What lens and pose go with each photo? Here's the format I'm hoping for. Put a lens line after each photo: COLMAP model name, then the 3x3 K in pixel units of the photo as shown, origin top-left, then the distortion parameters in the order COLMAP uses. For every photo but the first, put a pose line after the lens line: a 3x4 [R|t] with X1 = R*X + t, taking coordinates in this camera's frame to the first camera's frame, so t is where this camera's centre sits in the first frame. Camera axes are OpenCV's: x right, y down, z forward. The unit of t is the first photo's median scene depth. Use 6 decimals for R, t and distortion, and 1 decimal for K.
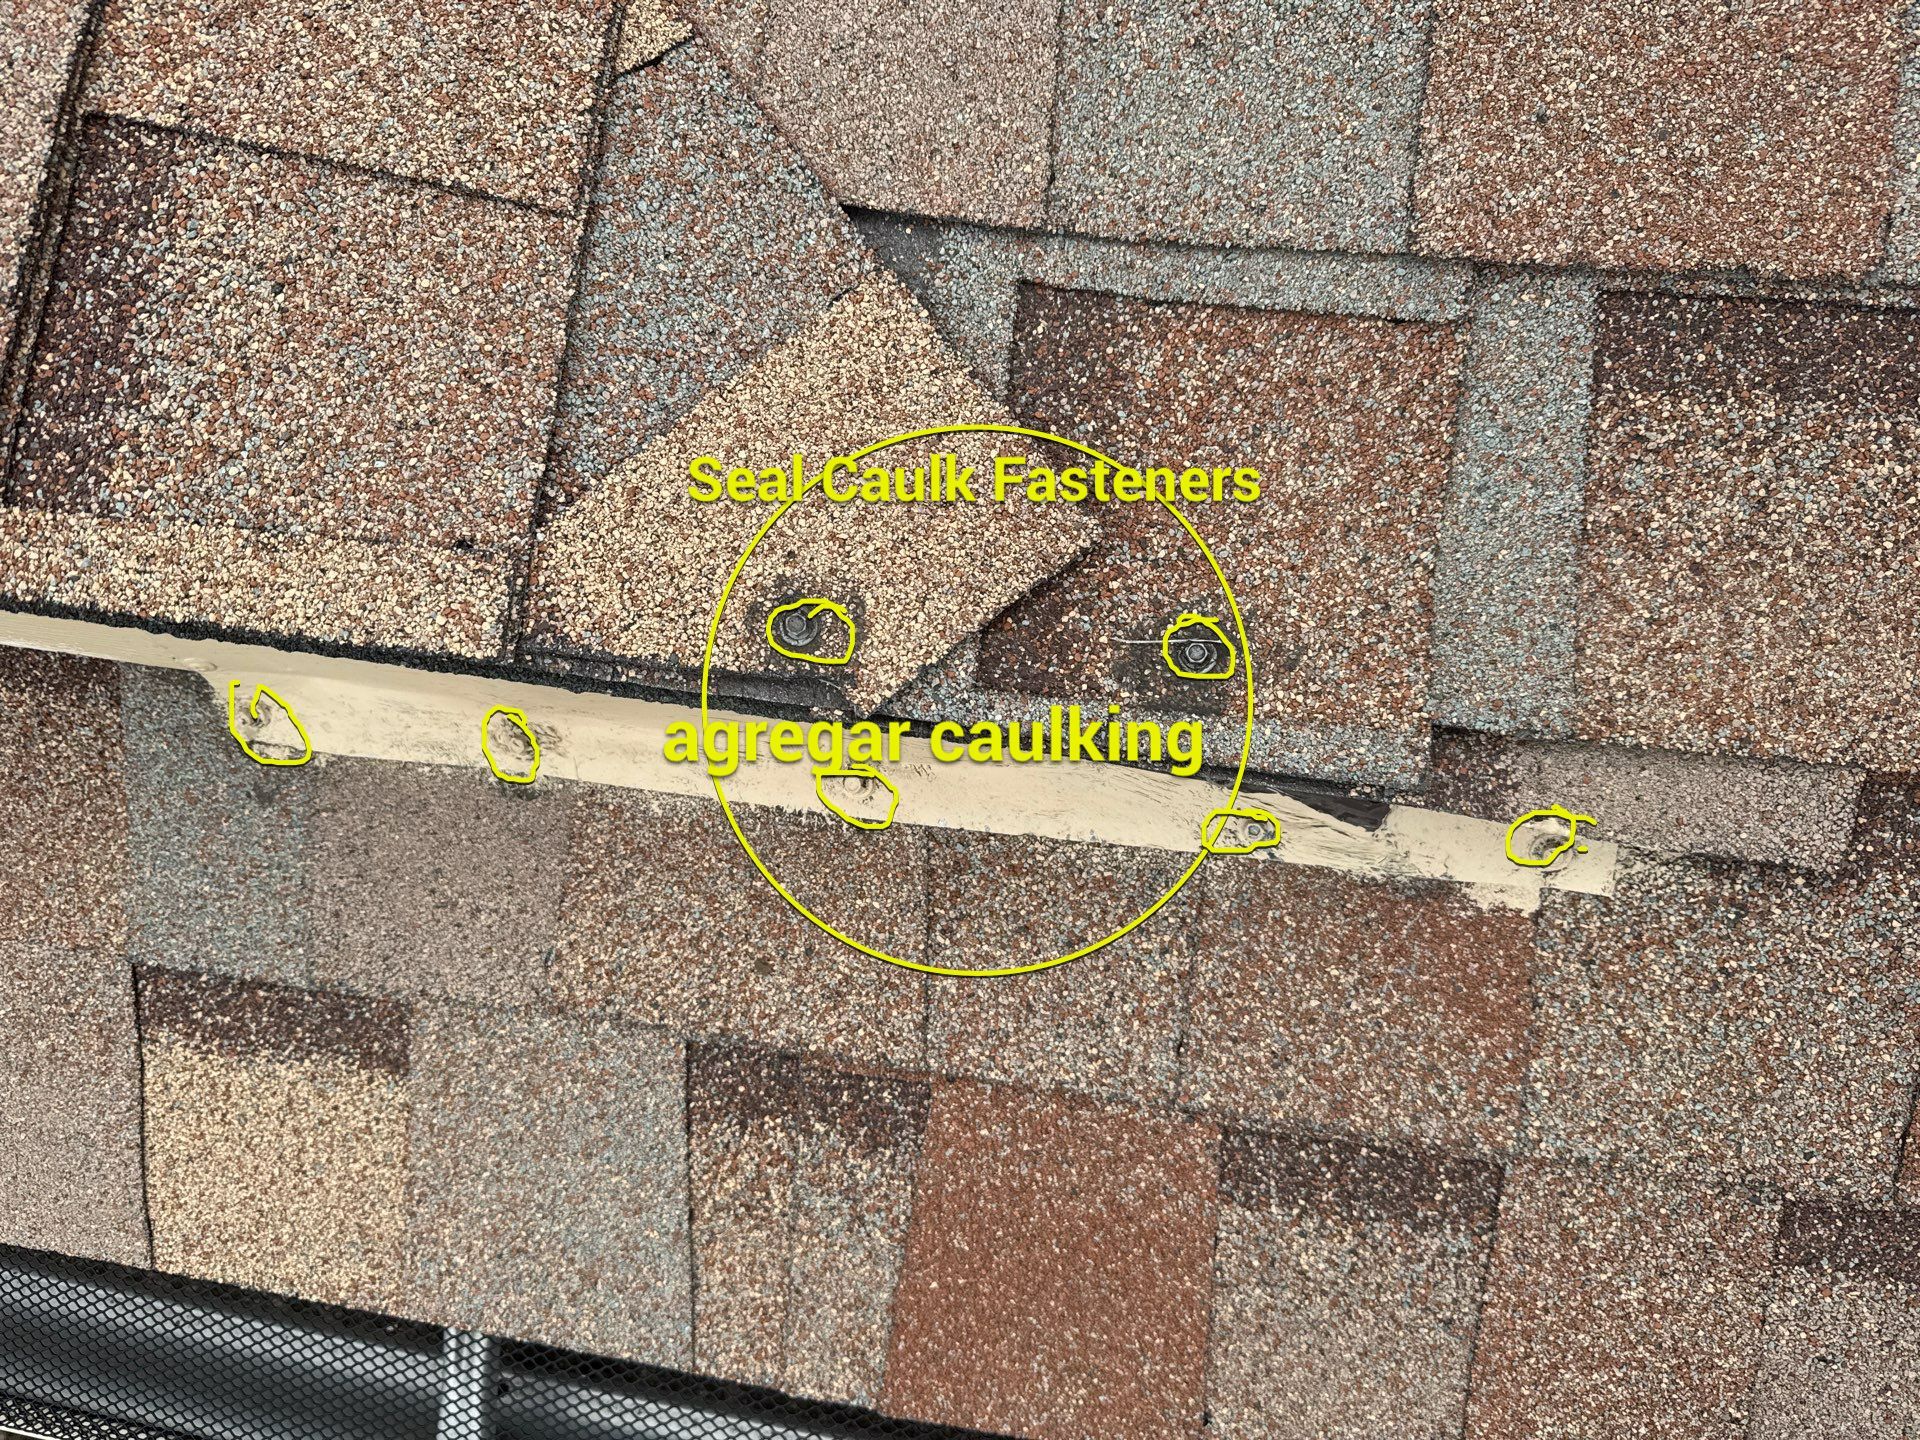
lens RADIAL K [[1270.6, 0, 962.0], [0, 1270.6, 686.9], [0, 0, 1]] dist [-0.000189, -0.030244]
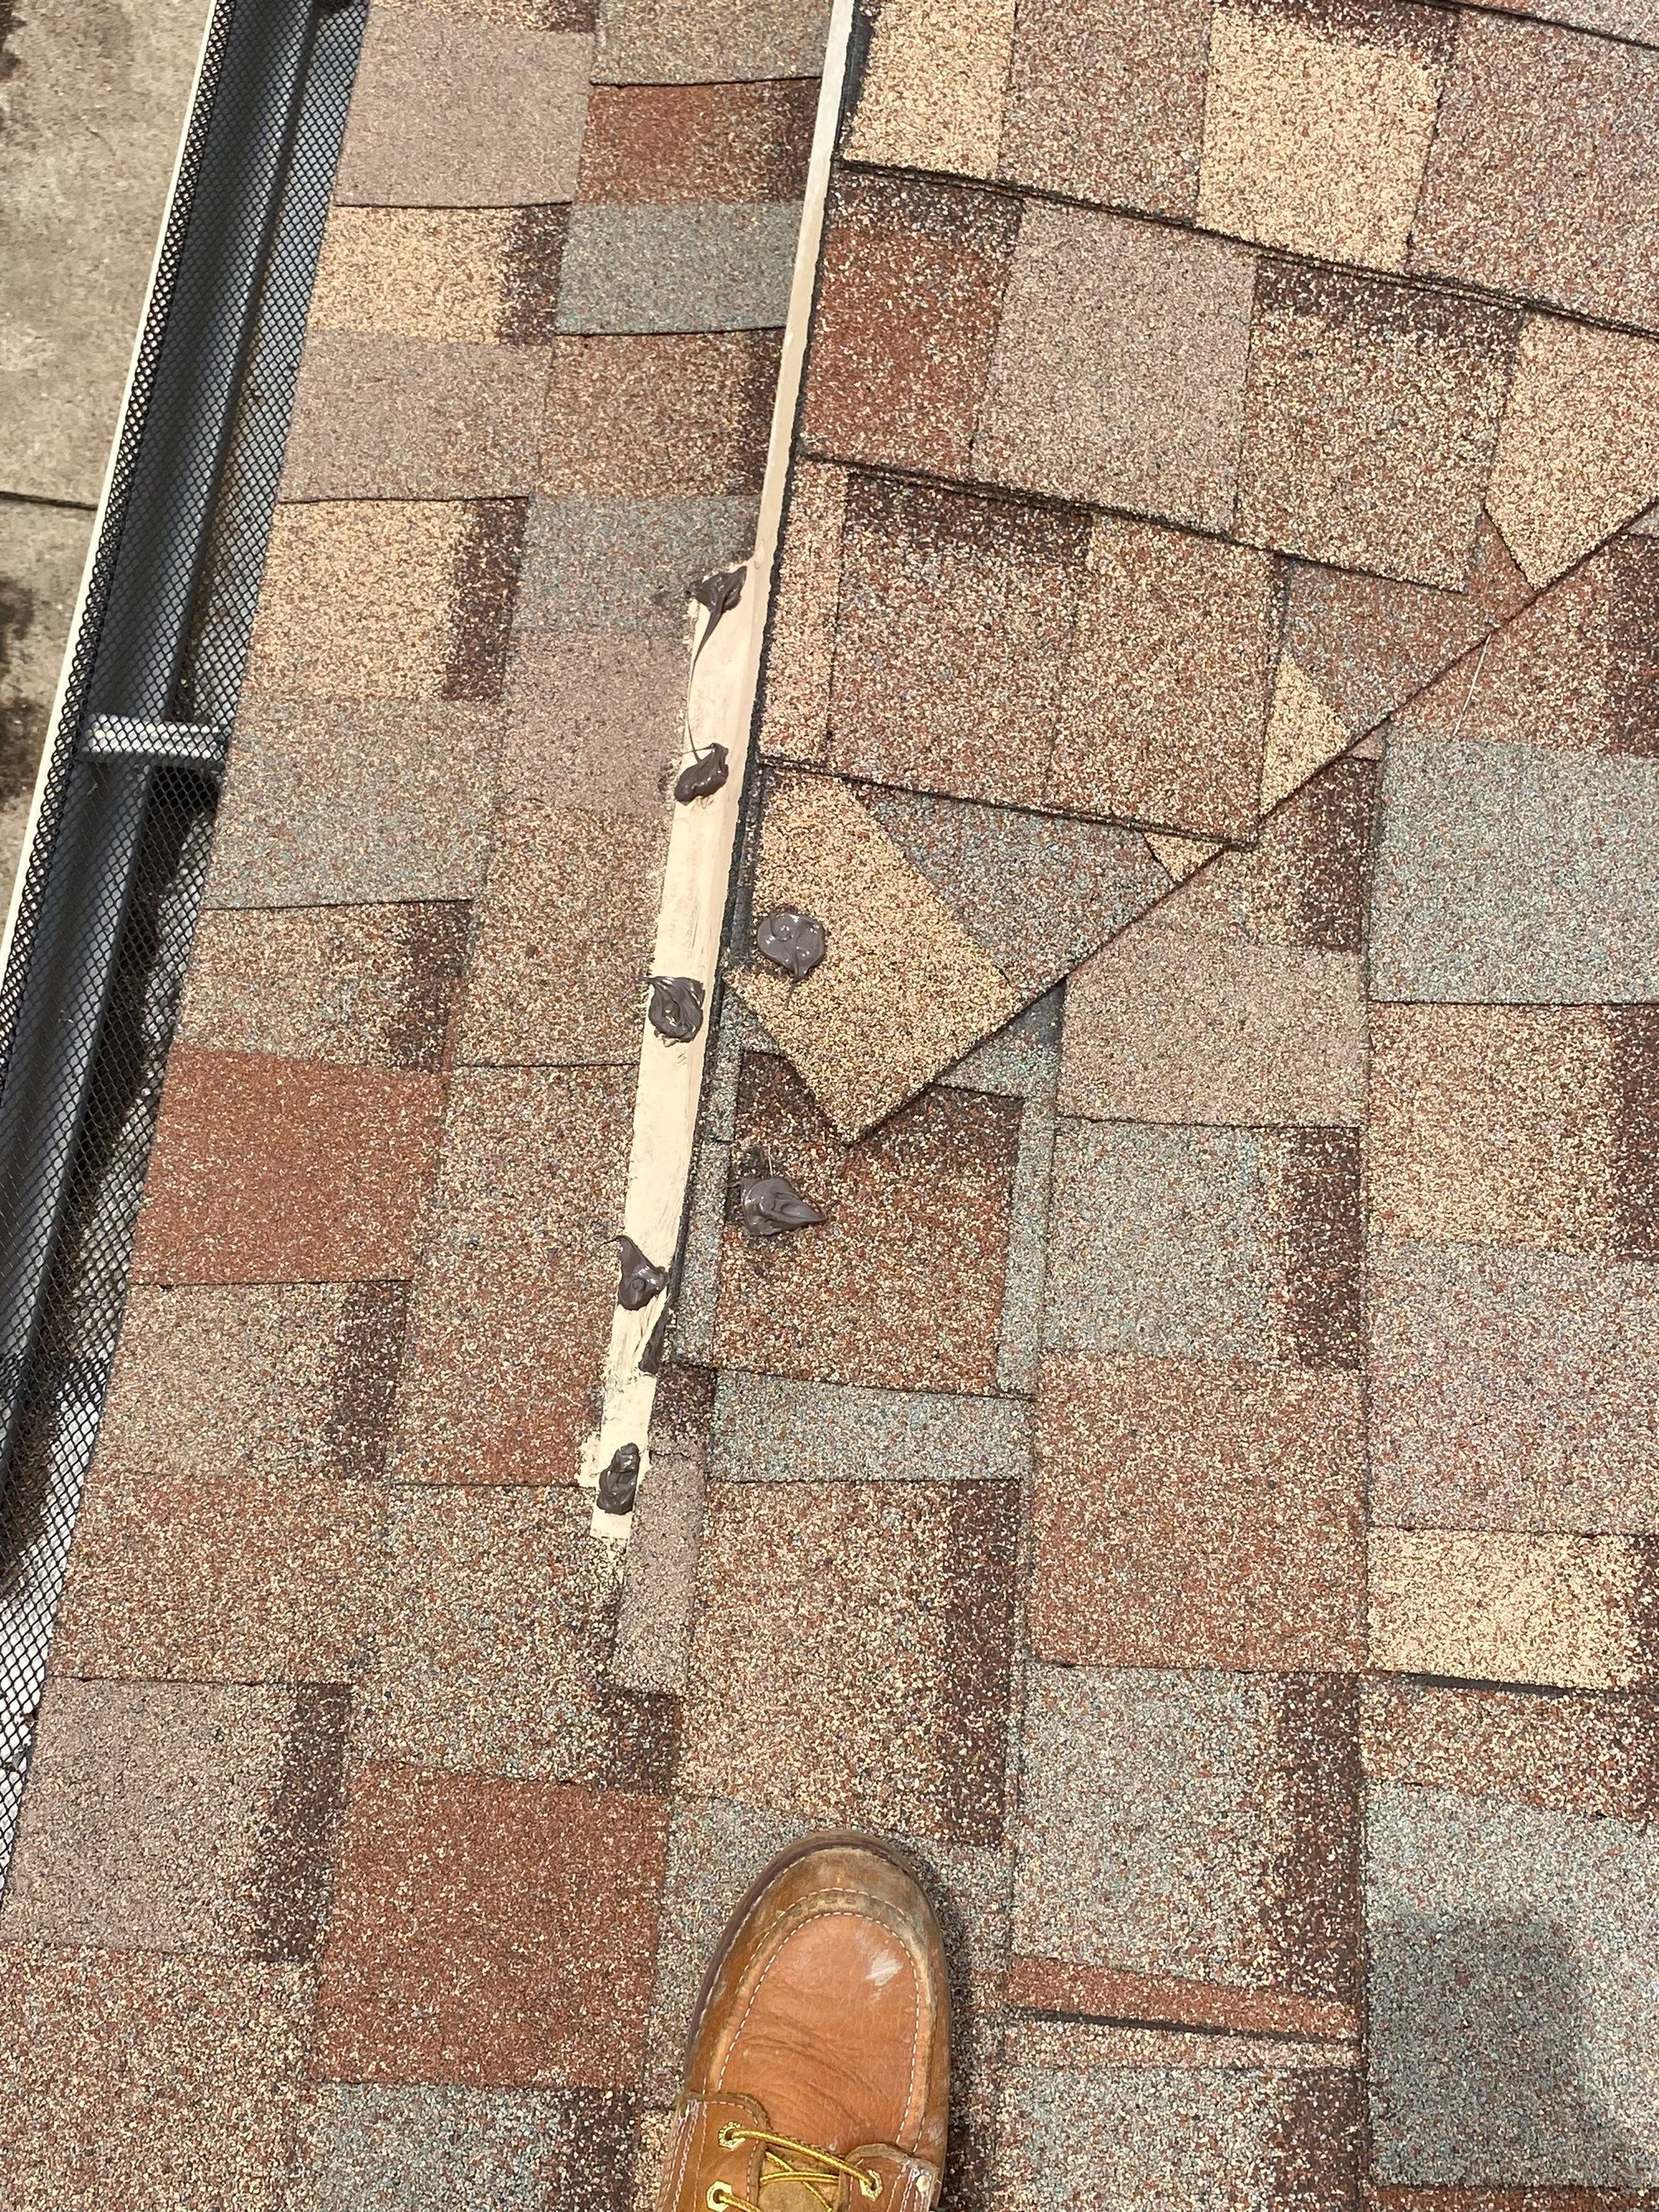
lens RADIAL K [[1698.9, 0, 829.5], [0, 1698.9, 1106.0], [0, 0, 1]] dist [0.004267, 0.007453]
pose [[0.011823, 0.983692, -0.179470, 0.414582], [-0.998846, 0.003261, -0.047927, -0.005537], [-0.046560, 0.179830, 0.982595, -0.935902]]
